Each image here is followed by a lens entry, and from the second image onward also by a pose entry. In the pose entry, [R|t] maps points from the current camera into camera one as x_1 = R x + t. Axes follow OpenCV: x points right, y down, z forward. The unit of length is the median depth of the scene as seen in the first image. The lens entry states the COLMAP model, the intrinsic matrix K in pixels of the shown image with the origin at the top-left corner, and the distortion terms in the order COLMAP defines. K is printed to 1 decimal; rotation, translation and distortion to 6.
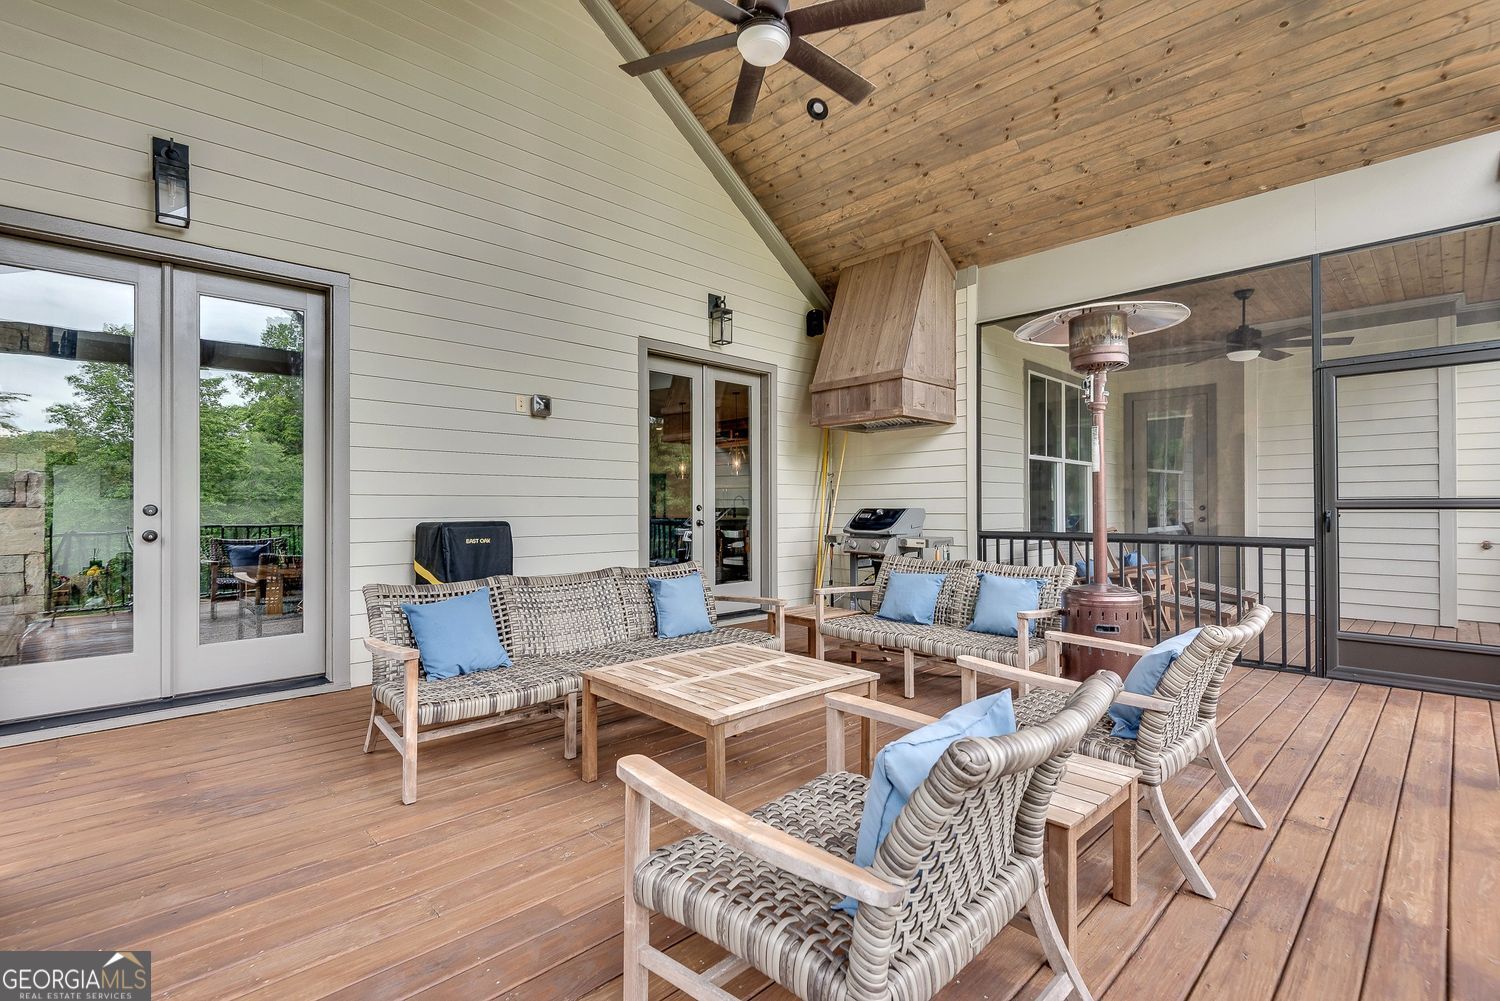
lens RADIAL K [[648.9, 0, 736.0], [0, 648.9, 502.6], [0, 0, 1]] dist [-0.000834, -0.009823]
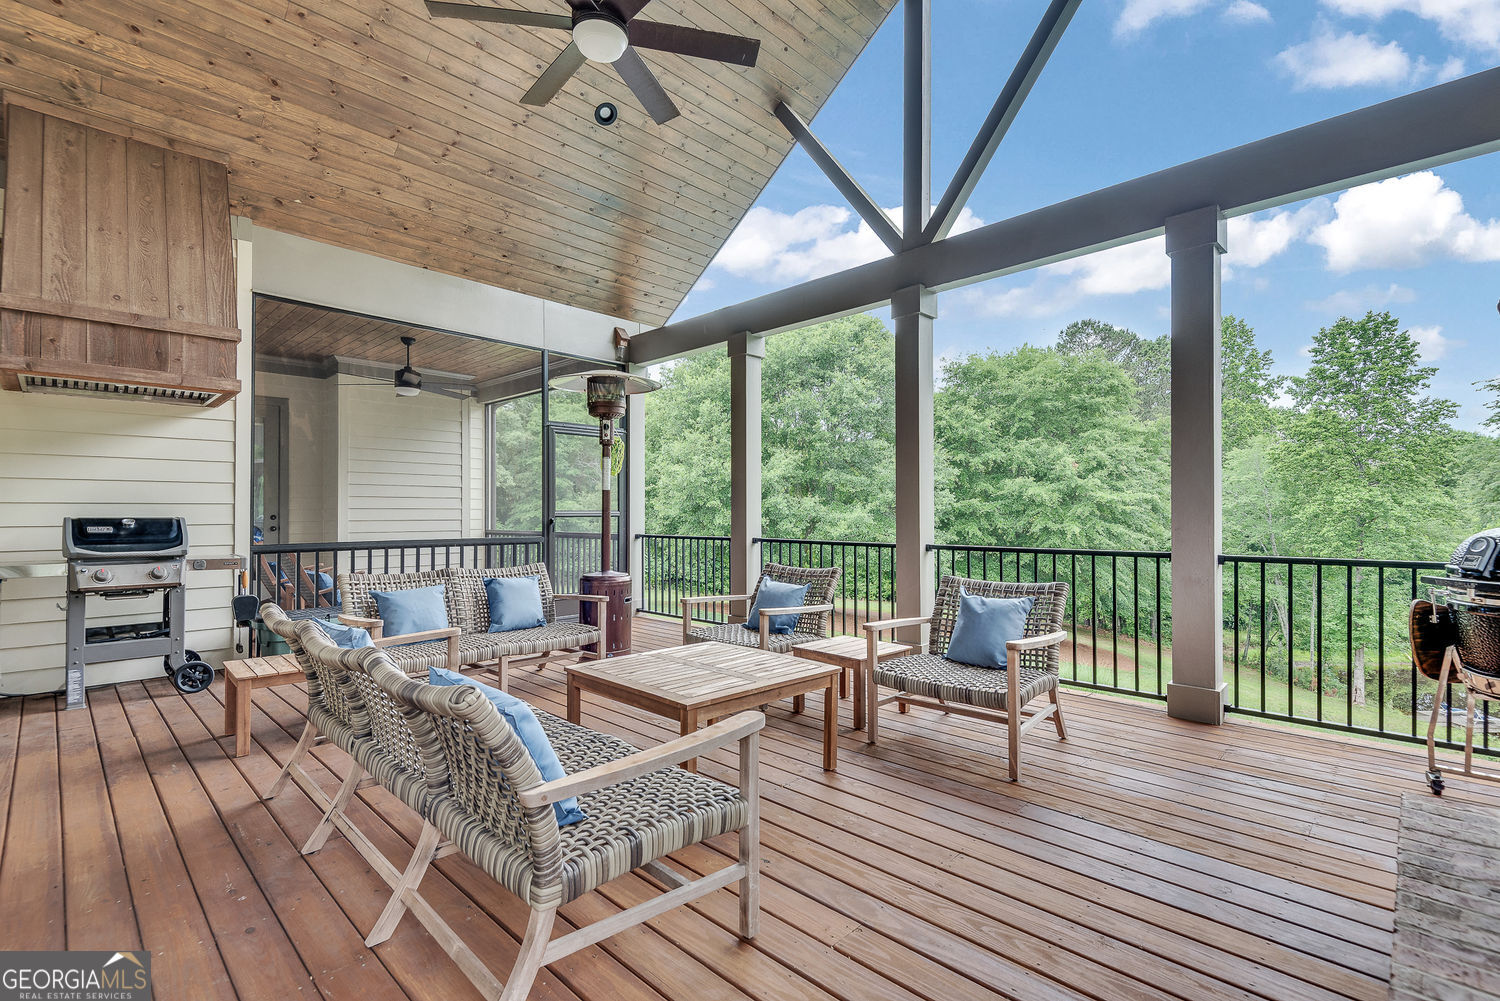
lens RADIAL K [[686.3, 0, 729.2], [0, 686.3, 507.3], [0, 0, 1]] dist [-0.000438, -0.008318]
pose [[-0.018390, 0.013288, 0.999743, -0.551951], [-0.006585, 0.999888, -0.013411, 0.003815], [-0.999809, -0.006830, -0.018300, 0.455556]]
